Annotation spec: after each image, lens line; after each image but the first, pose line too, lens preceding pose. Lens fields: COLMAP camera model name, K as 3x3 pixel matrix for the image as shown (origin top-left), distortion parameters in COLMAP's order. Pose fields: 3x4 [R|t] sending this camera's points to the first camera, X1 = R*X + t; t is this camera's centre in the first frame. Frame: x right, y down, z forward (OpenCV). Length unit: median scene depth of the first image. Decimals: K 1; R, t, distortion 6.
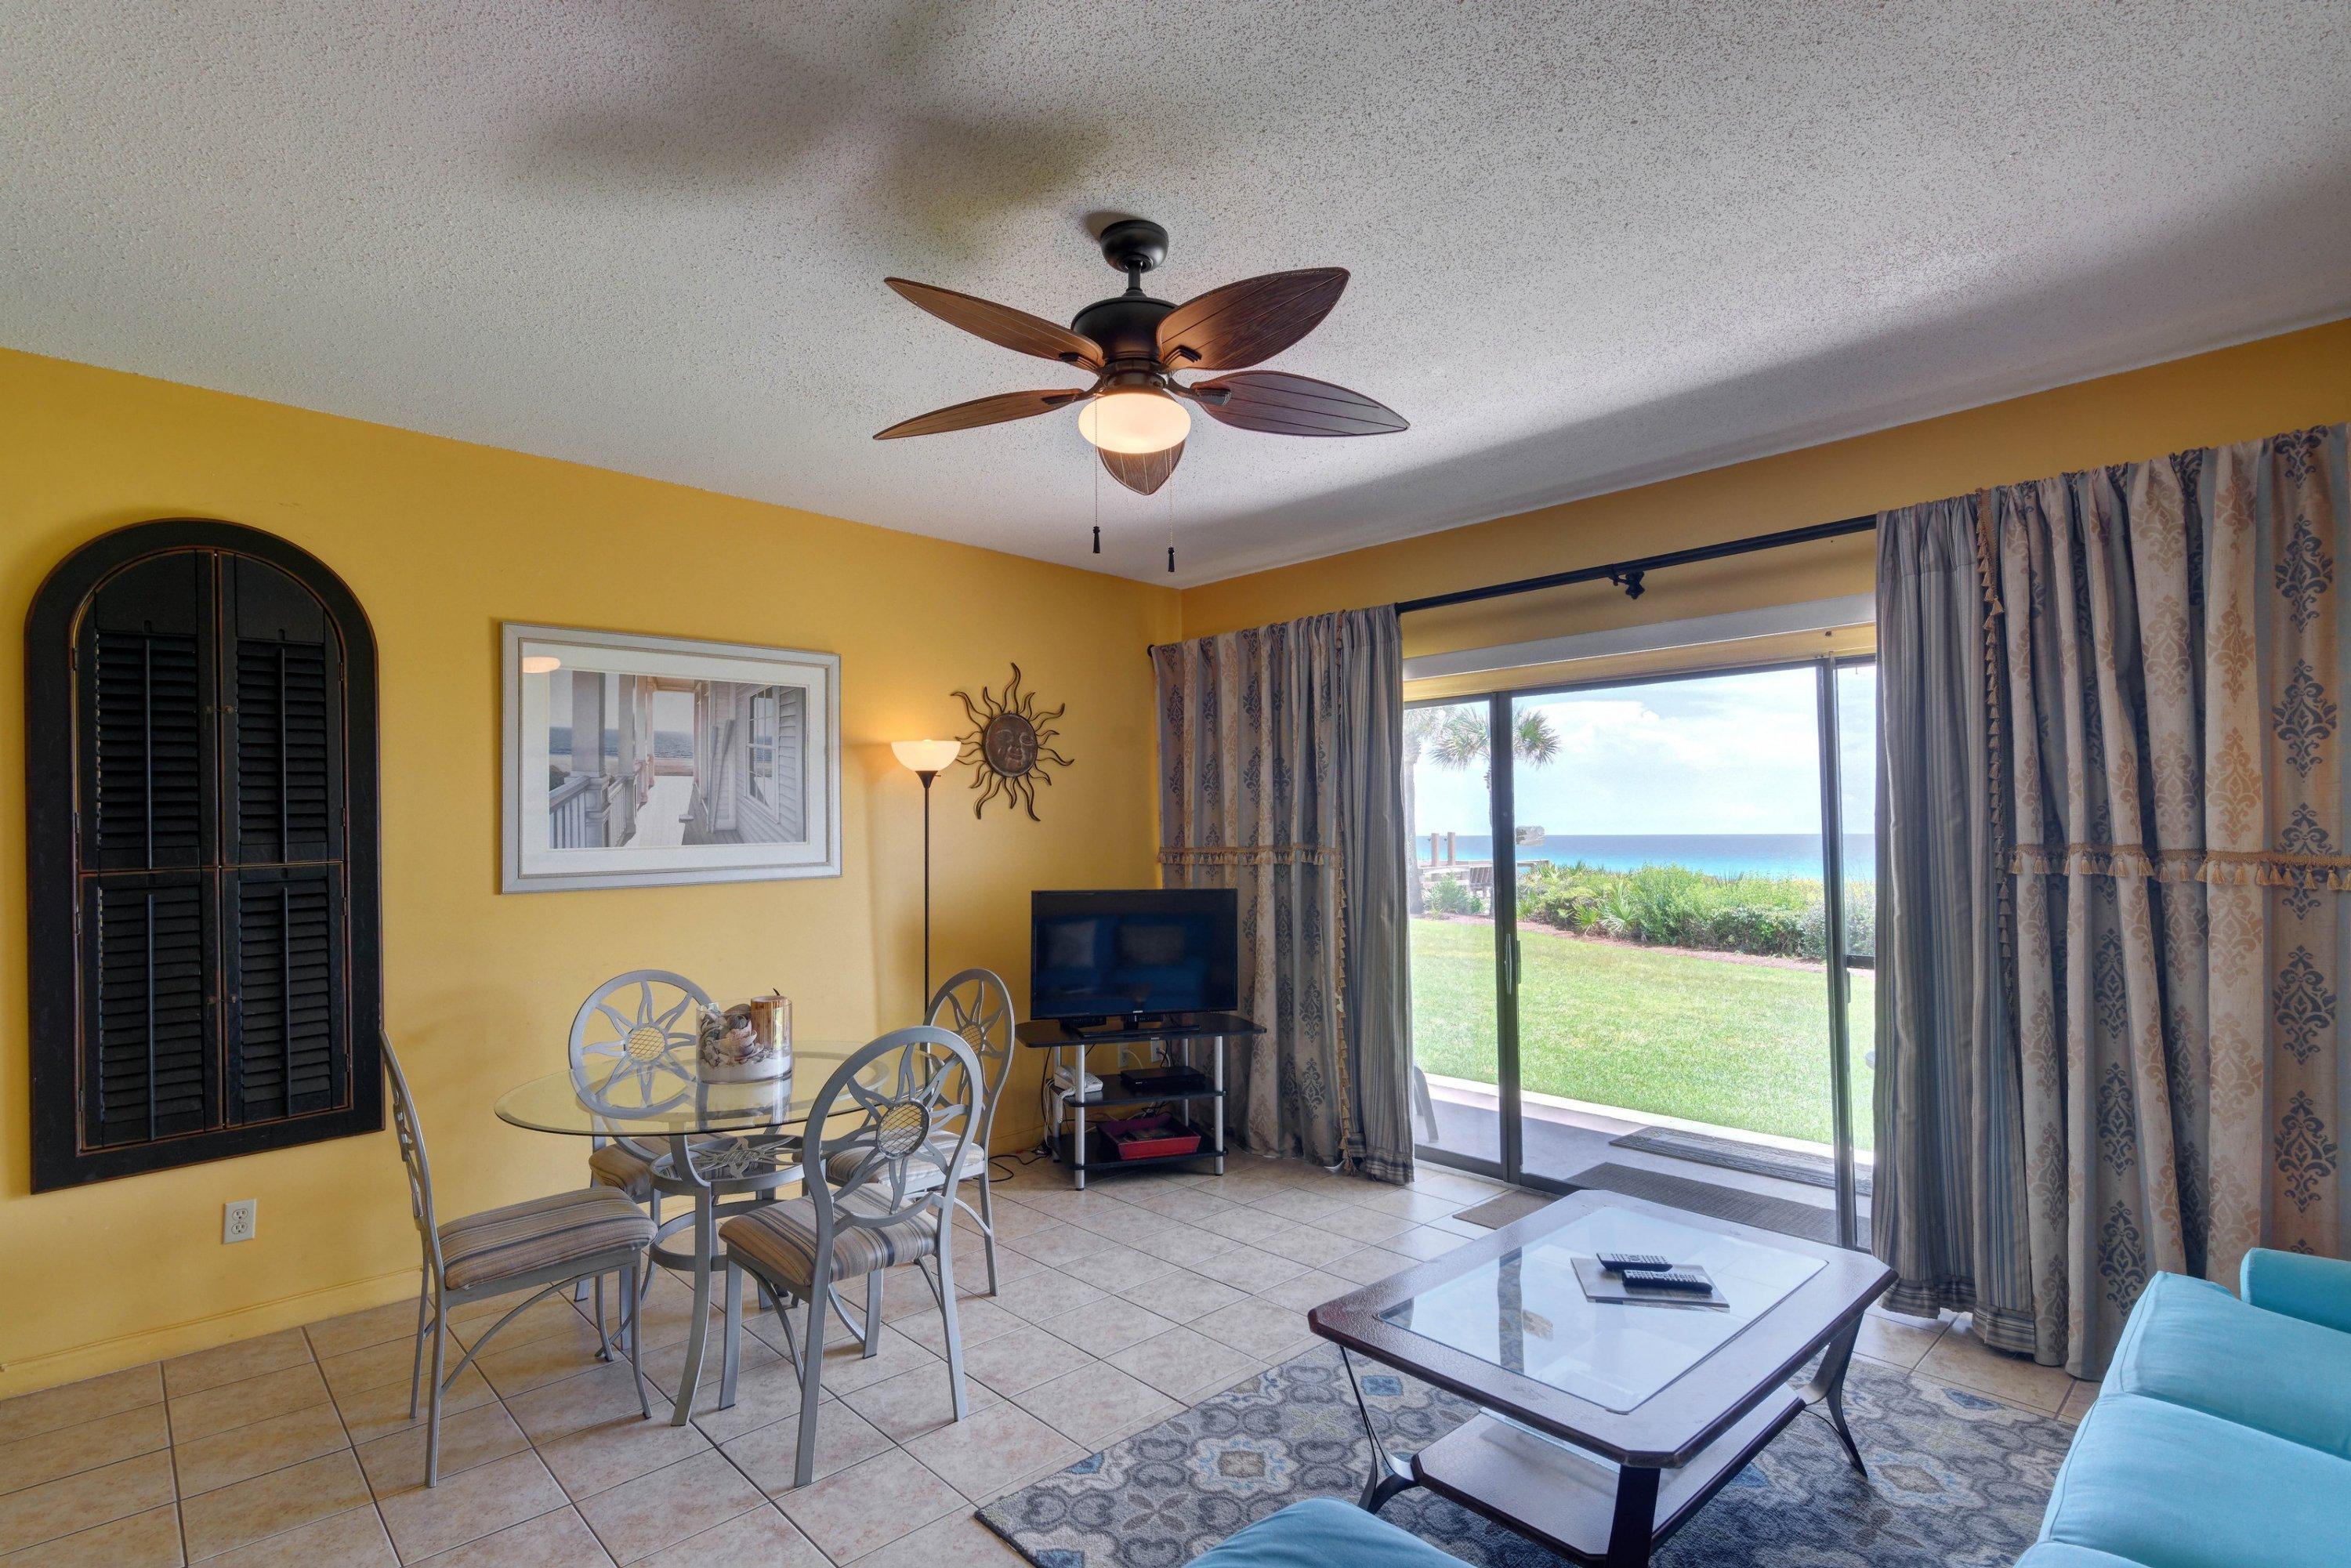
lens RADIAL K [[1119.3, 0, 1174.4], [0, 1119.3, 787.4], [0, 0, 1]] dist [0.003107, -0.000381]
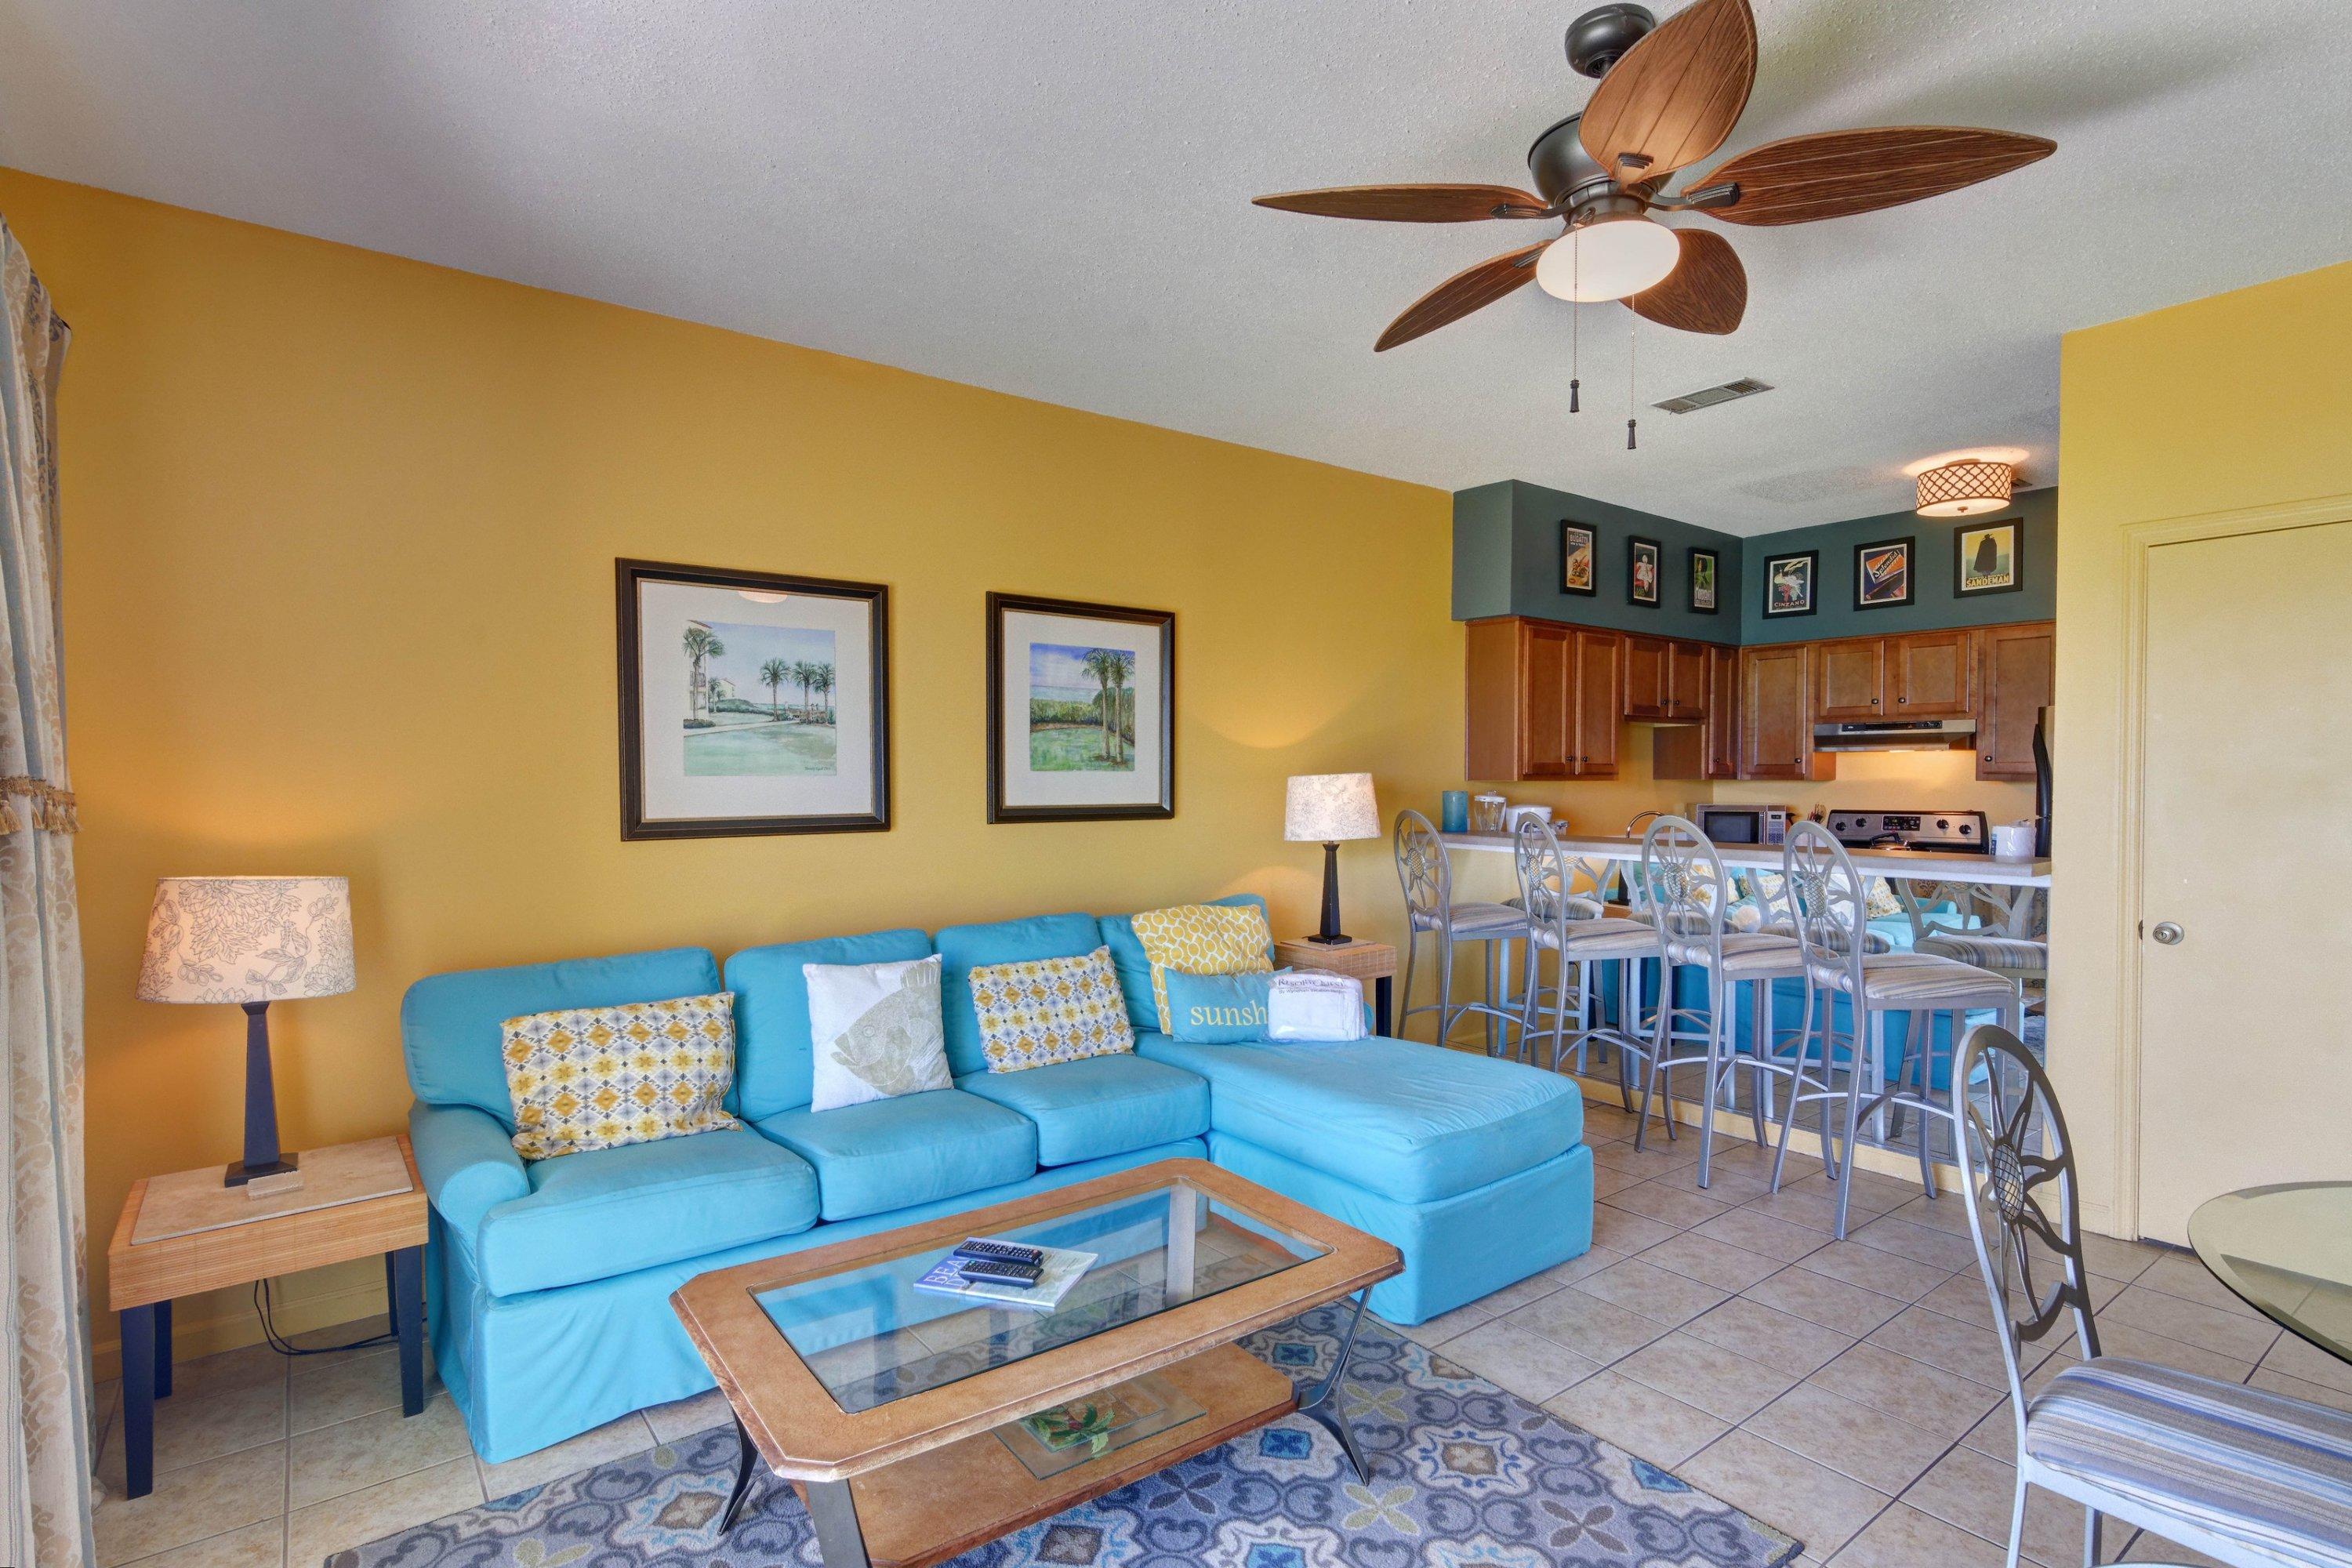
lens RADIAL K [[1142.6, 0, 1171.1], [0, 1142.6, 805.5], [0, 0, 1]] dist [0.003732, -0.000111]
pose [[-0.993711, 0.004222, 0.111897, 0.108547], [0.002610, 0.999891, -0.014547, 0.051493], [-0.111946, -0.014163, -0.993613, 1.046772]]
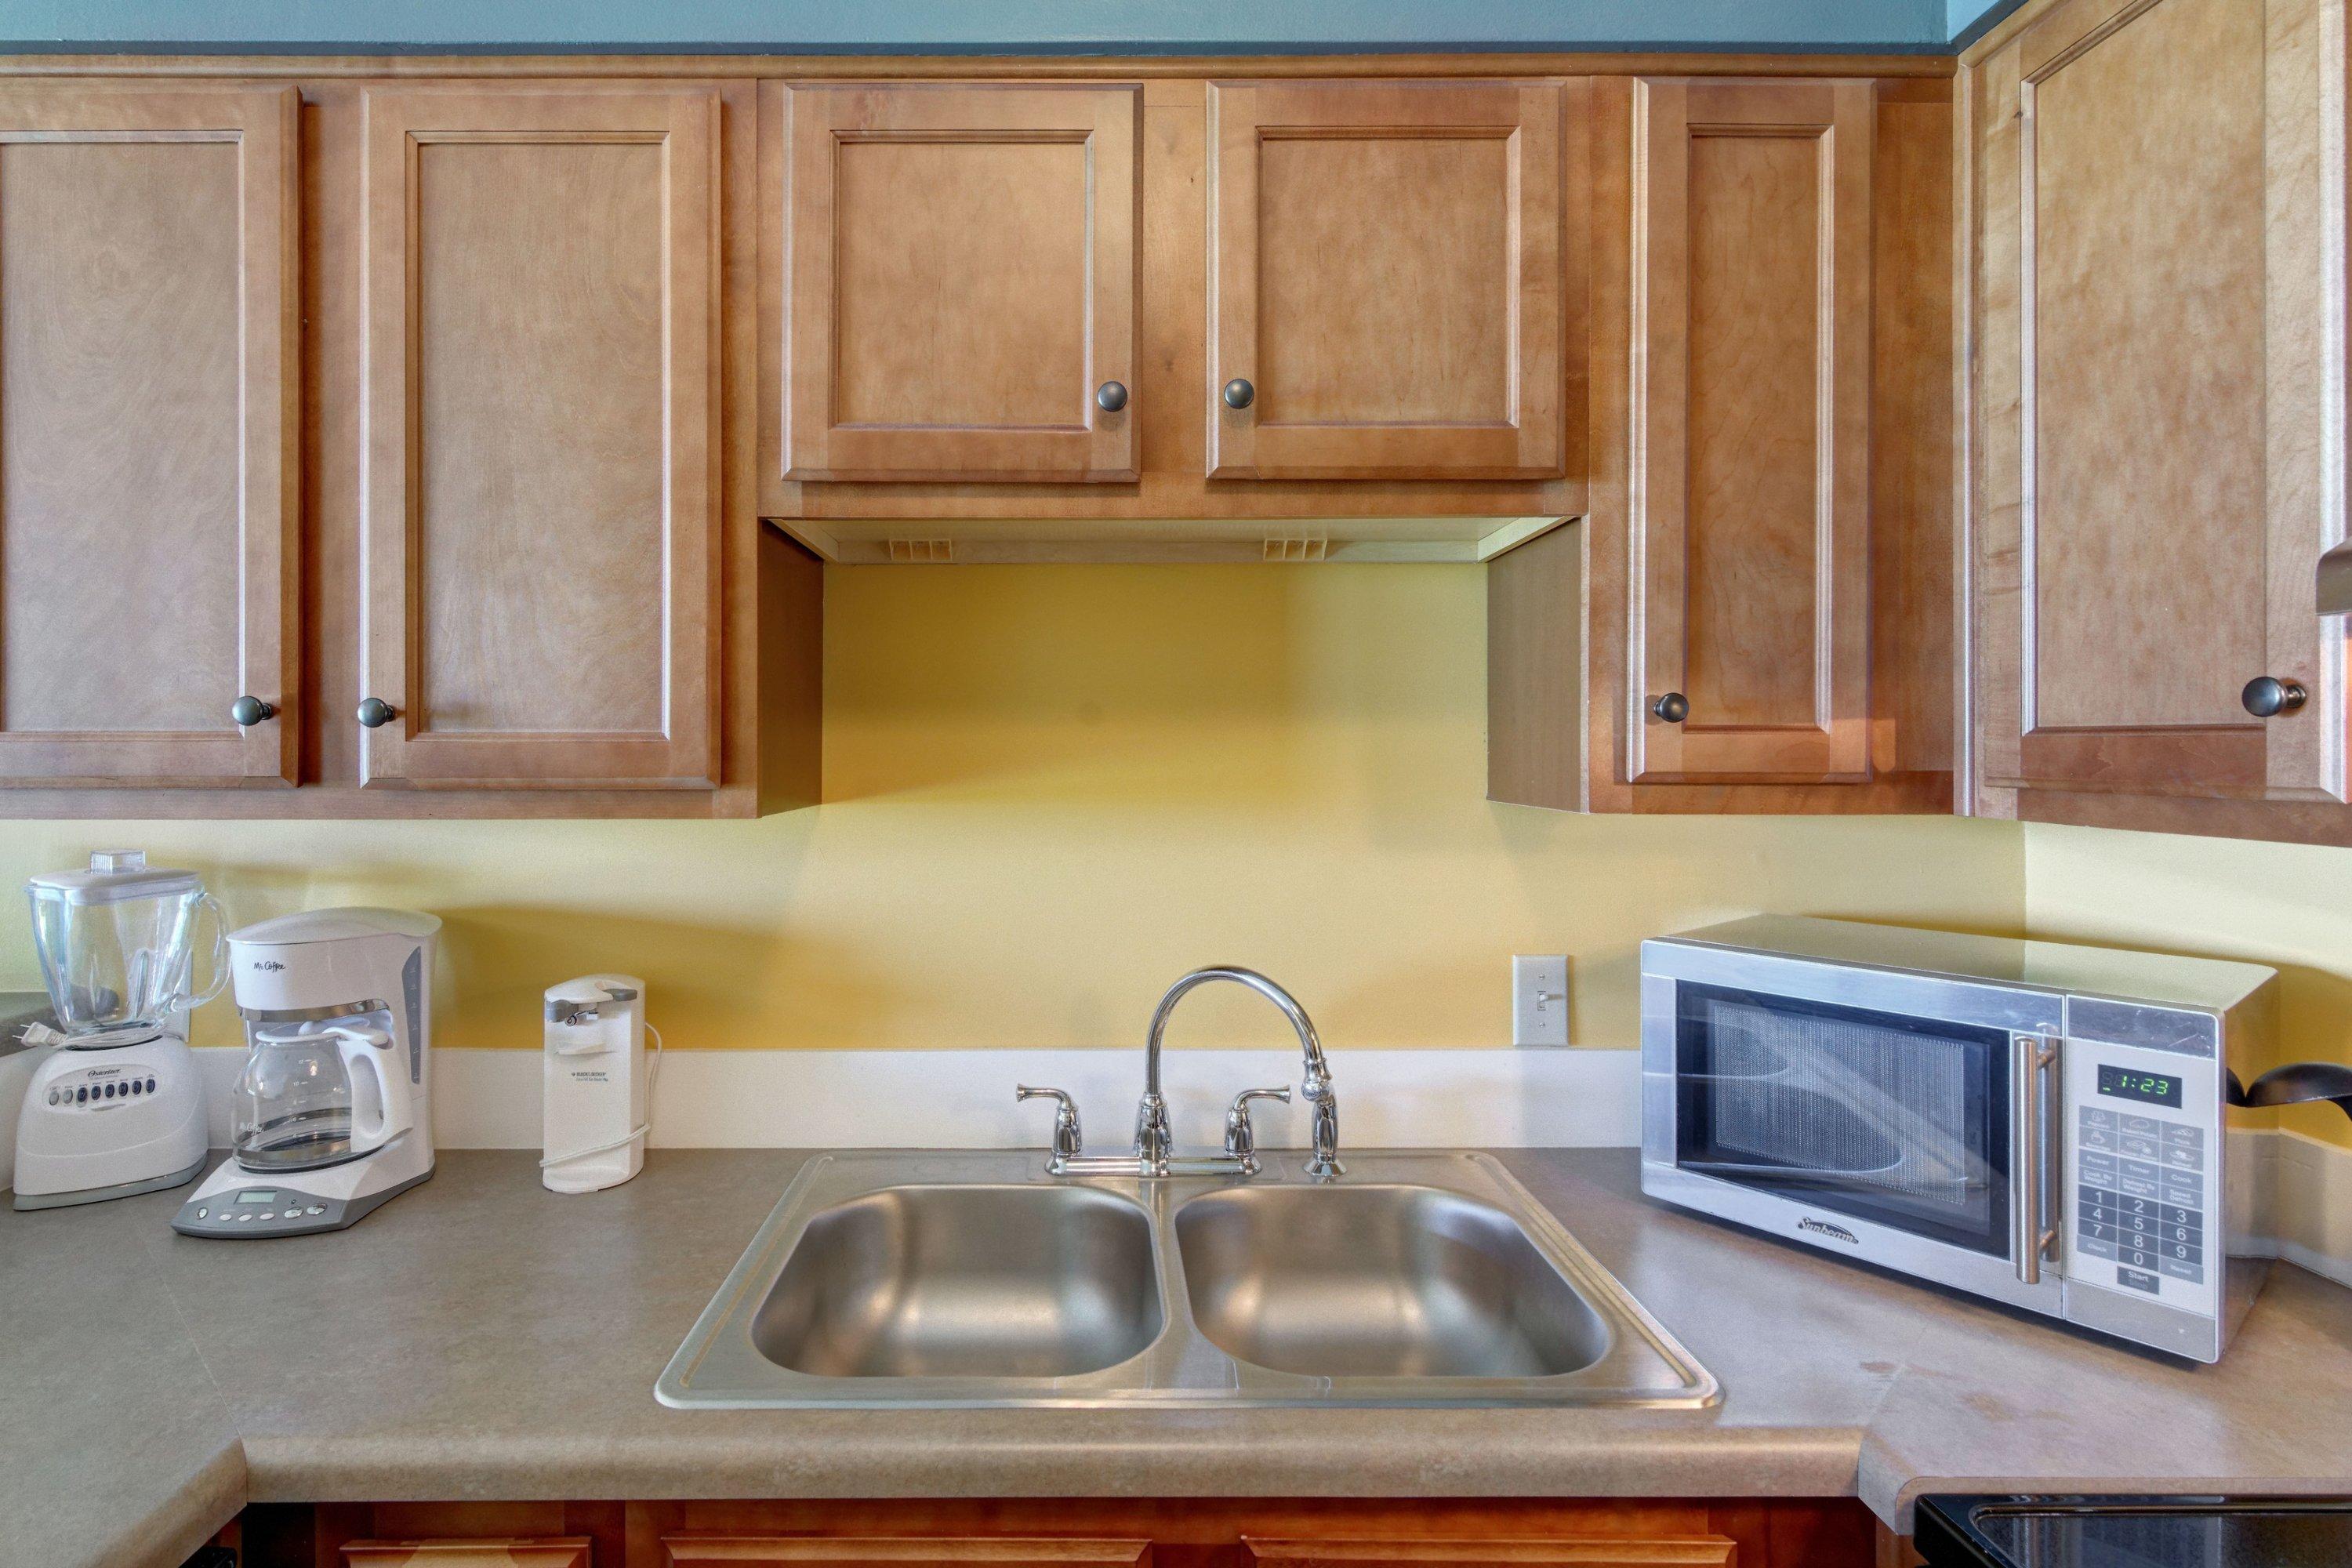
lens RADIAL K [[1177.3, 0, 1088.6], [0, 1177.3, 747.4], [0, 0, 1]] dist [0.002578, -0.000403]
pose [[-0.727338, 0.006948, 0.686245, -0.515692], [-0.021137, 0.999248, -0.032519, -0.006088], [-0.685954, -0.038157, -0.726644, -0.217099]]
